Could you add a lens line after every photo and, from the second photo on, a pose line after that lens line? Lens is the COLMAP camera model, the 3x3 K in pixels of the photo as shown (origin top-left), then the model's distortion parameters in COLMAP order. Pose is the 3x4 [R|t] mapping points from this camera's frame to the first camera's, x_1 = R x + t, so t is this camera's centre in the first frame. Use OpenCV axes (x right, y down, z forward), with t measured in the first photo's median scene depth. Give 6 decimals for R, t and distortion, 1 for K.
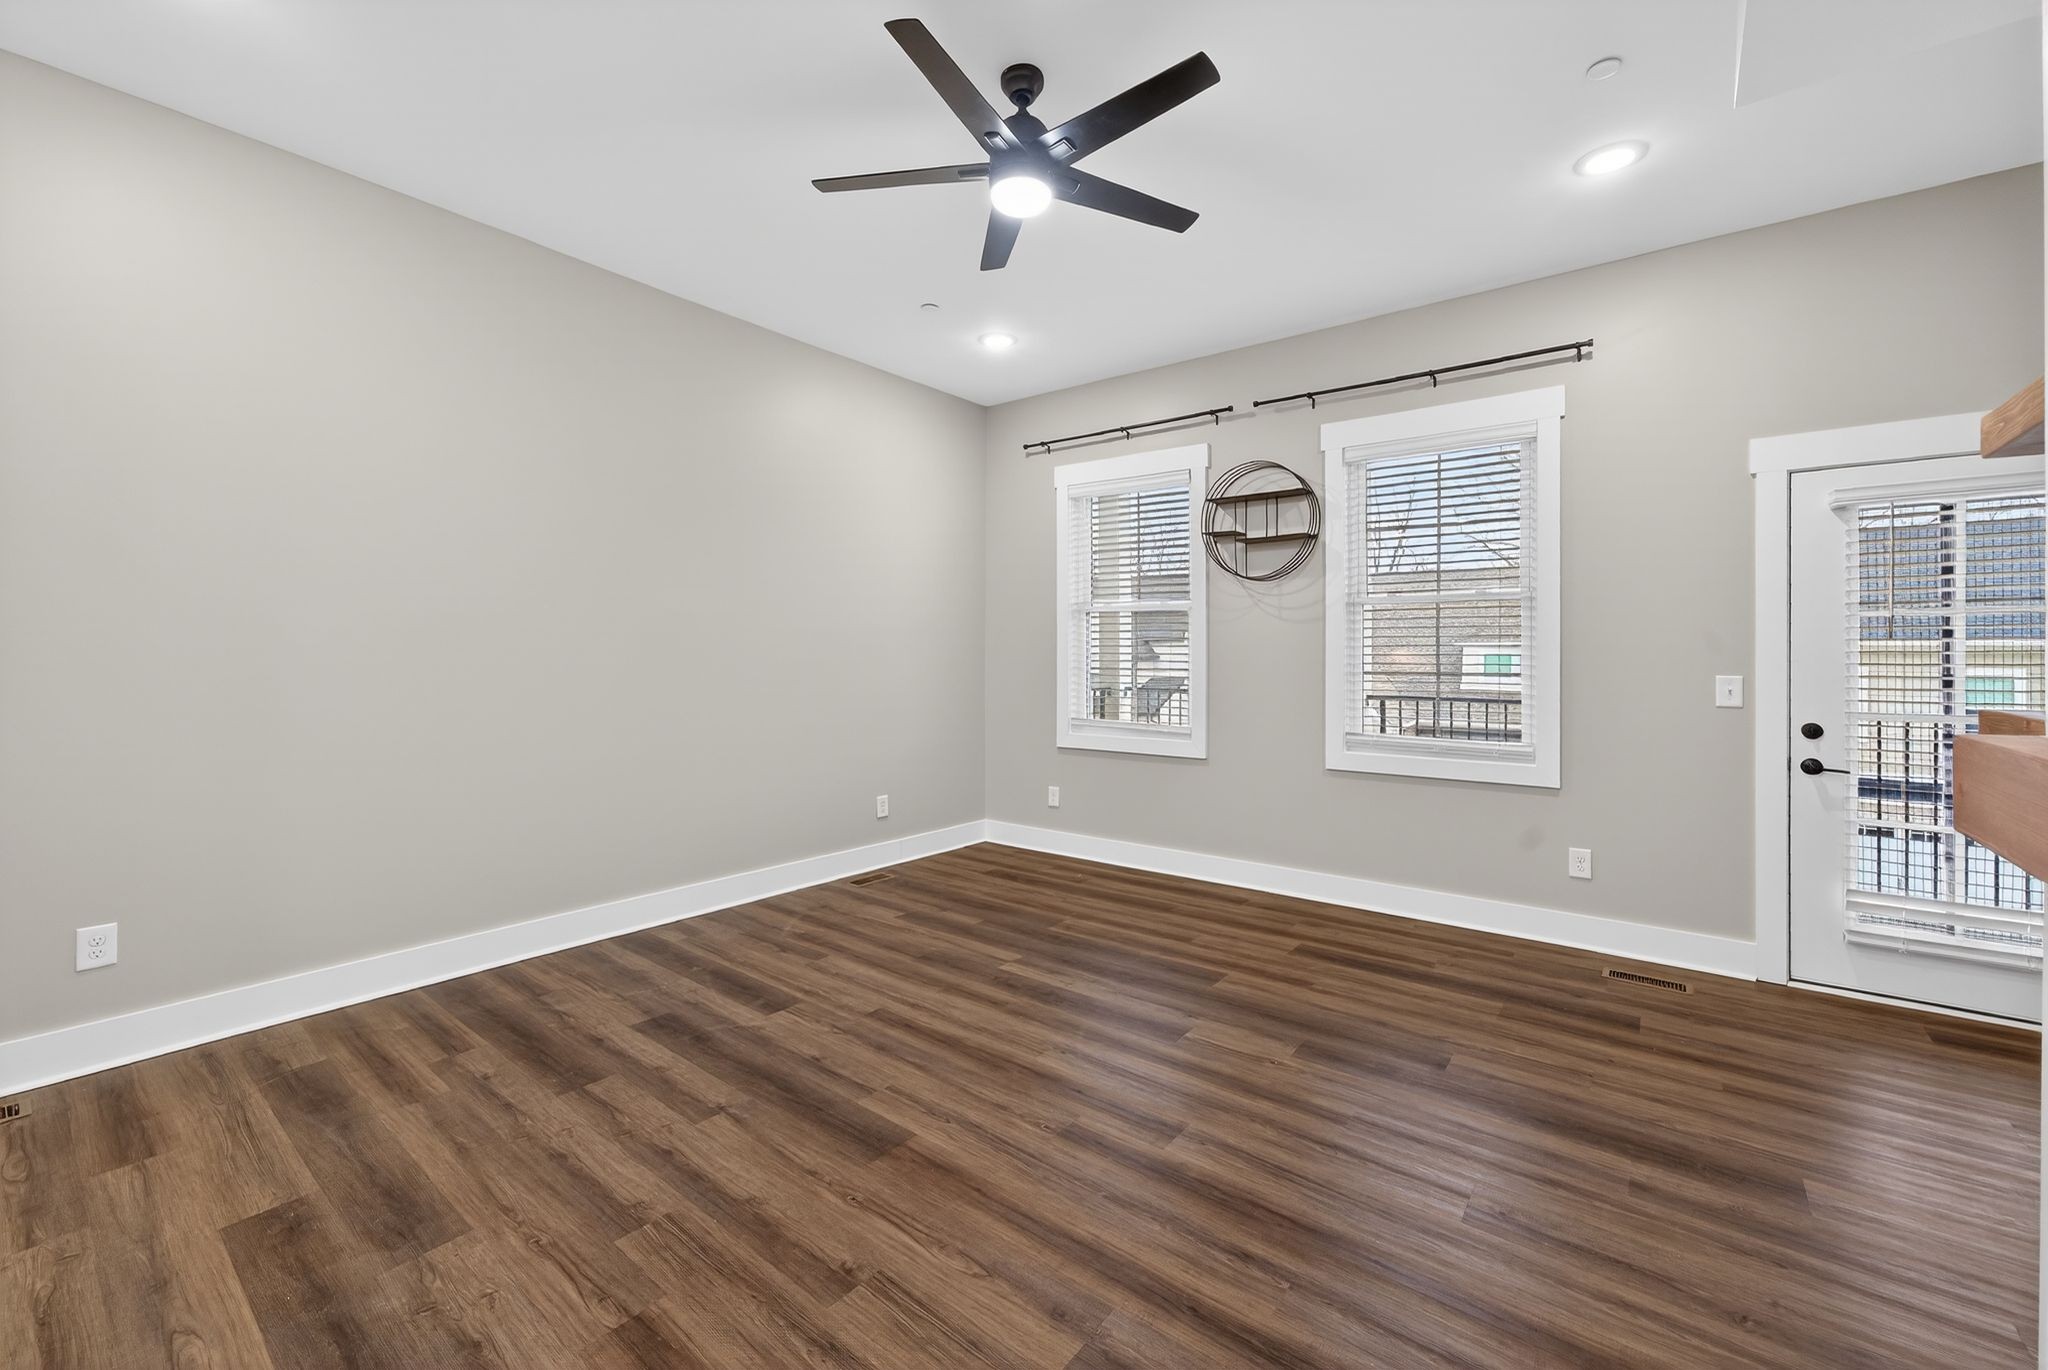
lens RADIAL K [[823.1, 0, 1018.8], [0, 823.1, 659.4], [0, 0, 1]] dist [0.009404, 0.000290]
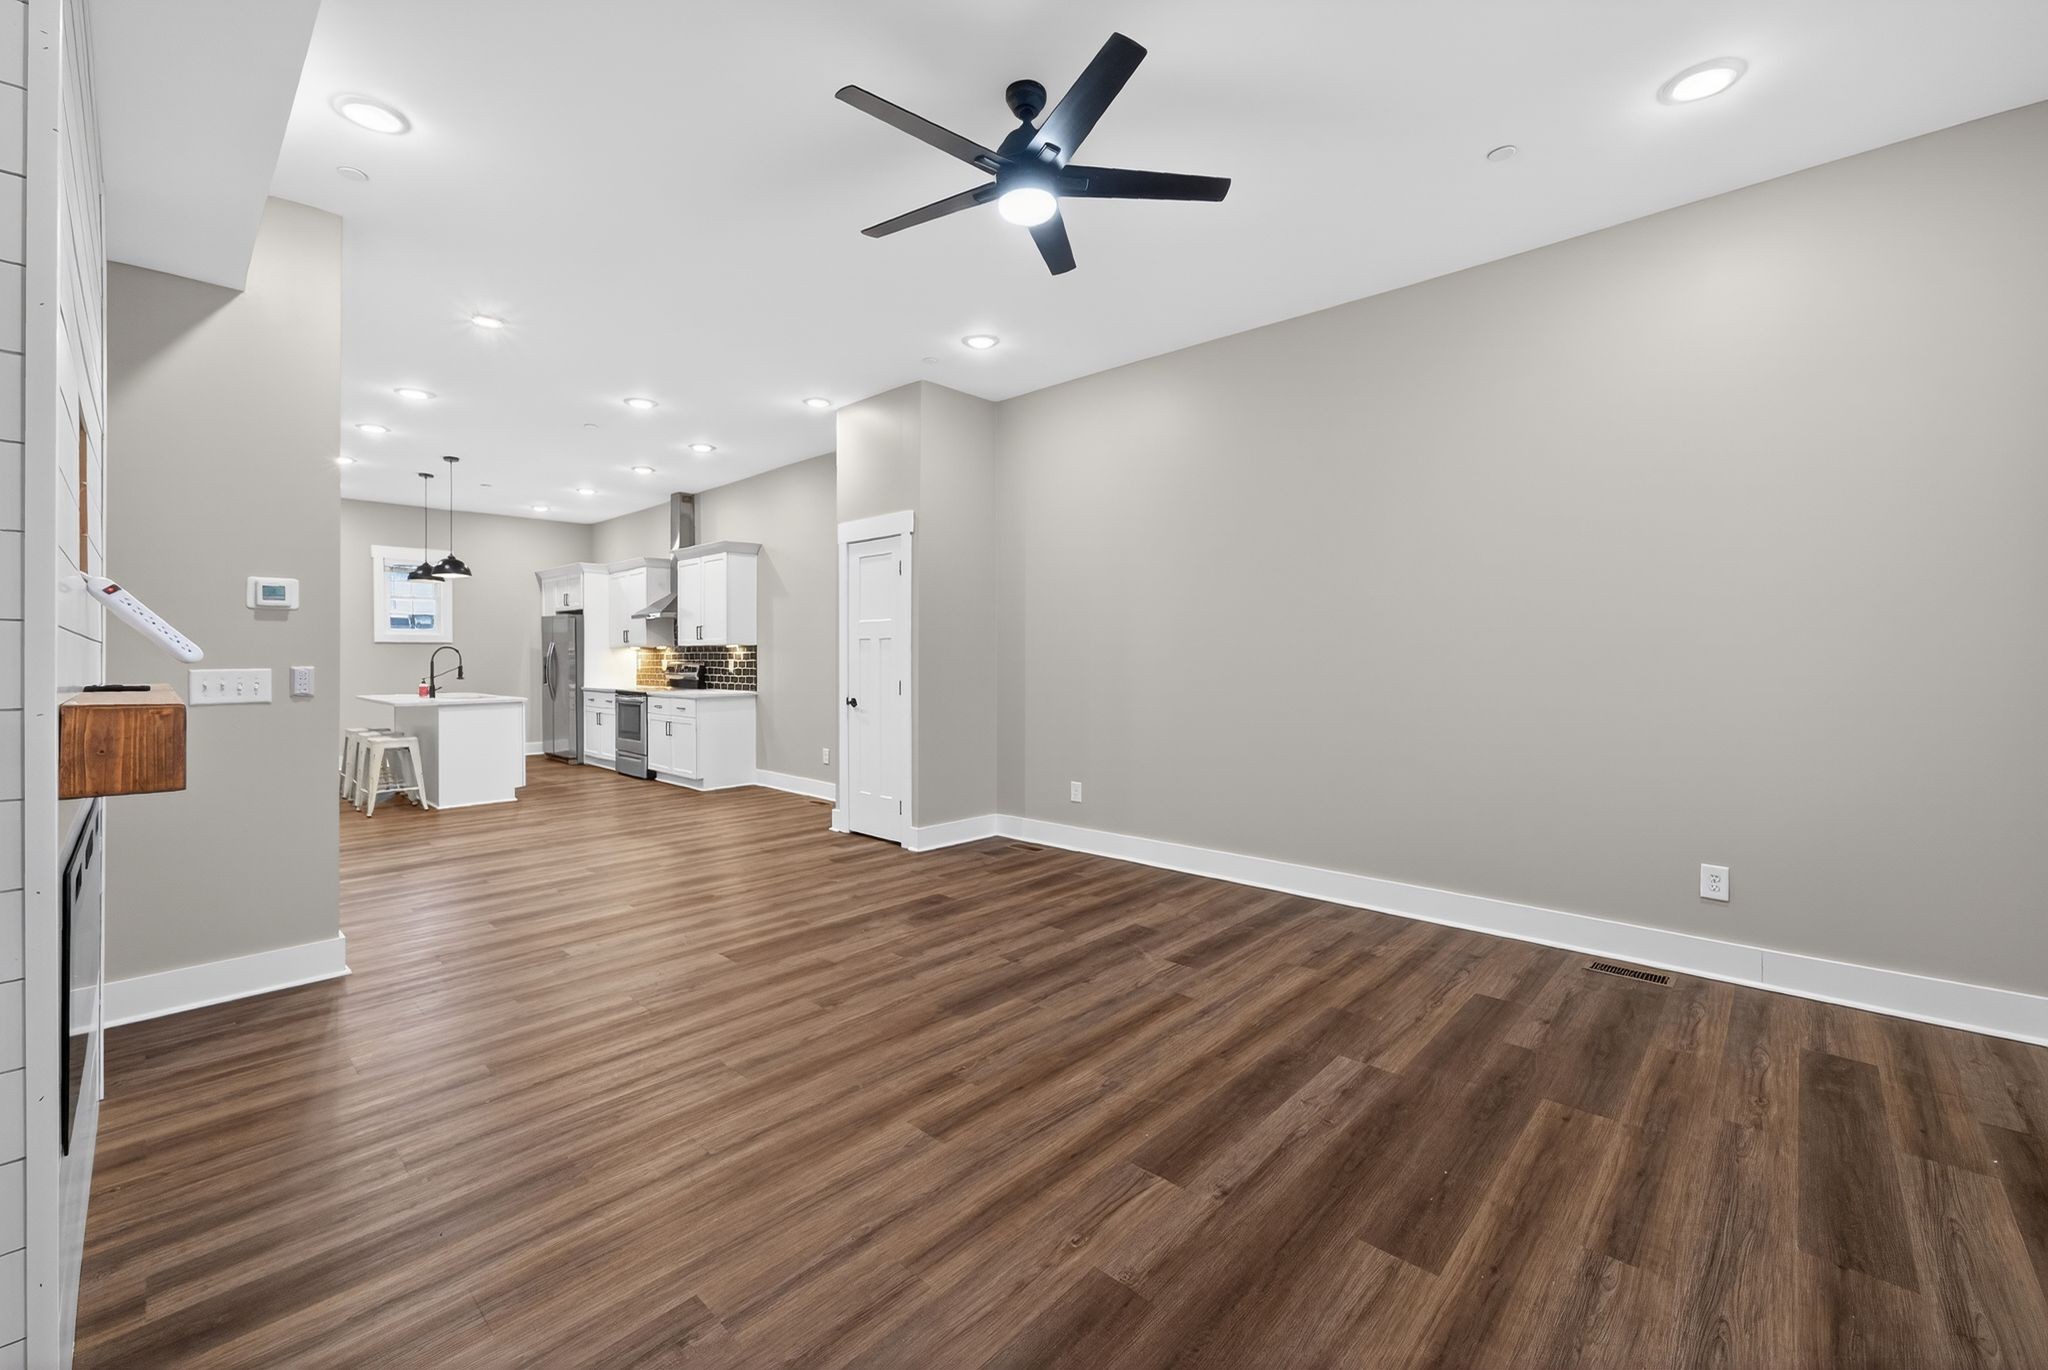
lens RADIAL K [[823.1, 0, 1018.8], [0, 823.1, 659.4], [0, 0, 1]] dist [0.009404, 0.000290]
pose [[-0.089927, -0.011461, -0.995882, 0.865944], [0.007461, 0.999898, -0.012181, 0.023299], [0.995920, -0.008525, -0.089832, 0.898992]]
